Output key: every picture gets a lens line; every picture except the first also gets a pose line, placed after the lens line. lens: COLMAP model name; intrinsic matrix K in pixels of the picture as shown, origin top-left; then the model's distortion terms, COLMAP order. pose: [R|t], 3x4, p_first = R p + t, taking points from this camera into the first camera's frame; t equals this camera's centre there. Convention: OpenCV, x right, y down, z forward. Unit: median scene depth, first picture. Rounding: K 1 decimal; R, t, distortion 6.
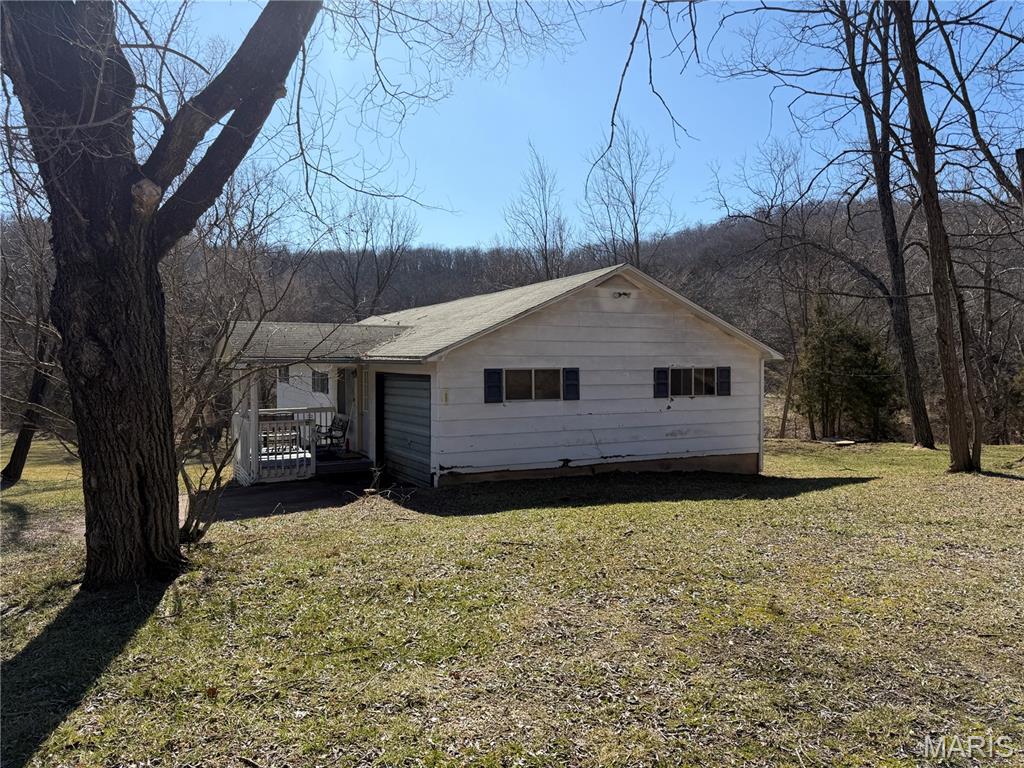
lens RADIAL K [[718.4, 0, 514.7], [0, 718.4, 389.8], [0, 0, 1]] dist [0.030822, -0.031320]
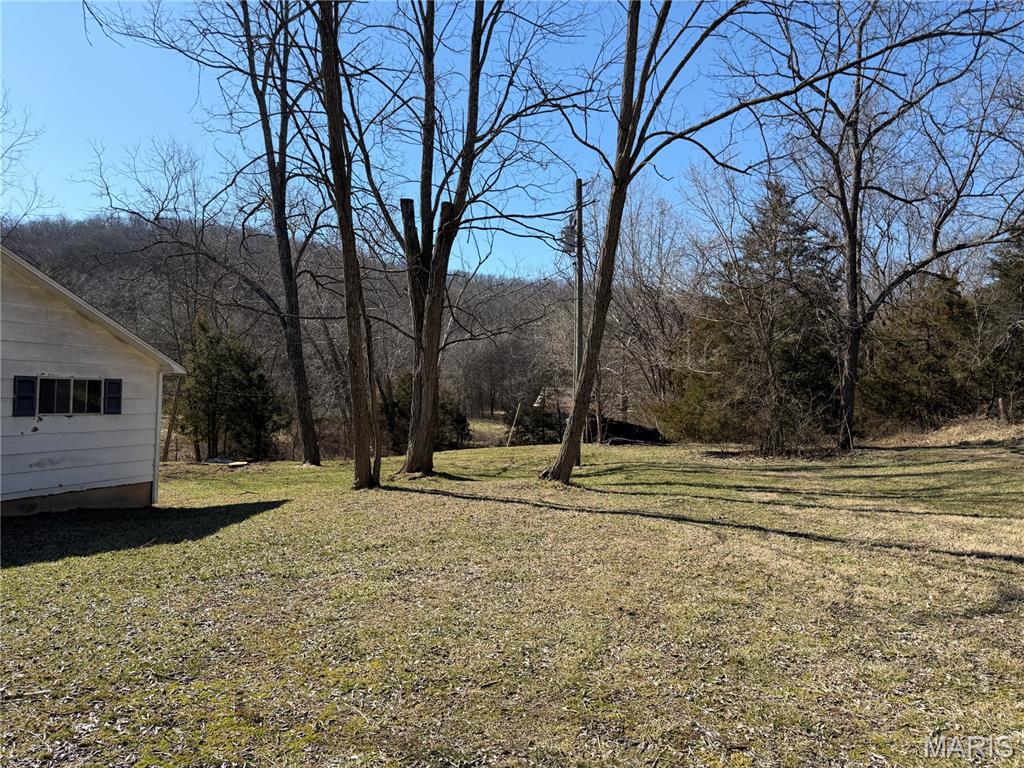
lens RADIAL K [[718.4, 0, 514.7], [0, 718.4, 389.8], [0, 0, 1]] dist [0.030822, -0.031320]
pose [[0.684759, 0.032871, 0.728028, 0.004250], [-0.013055, 0.999375, -0.032844, 0.001439], [-0.728653, 0.012985, 0.684760, 0.104960]]
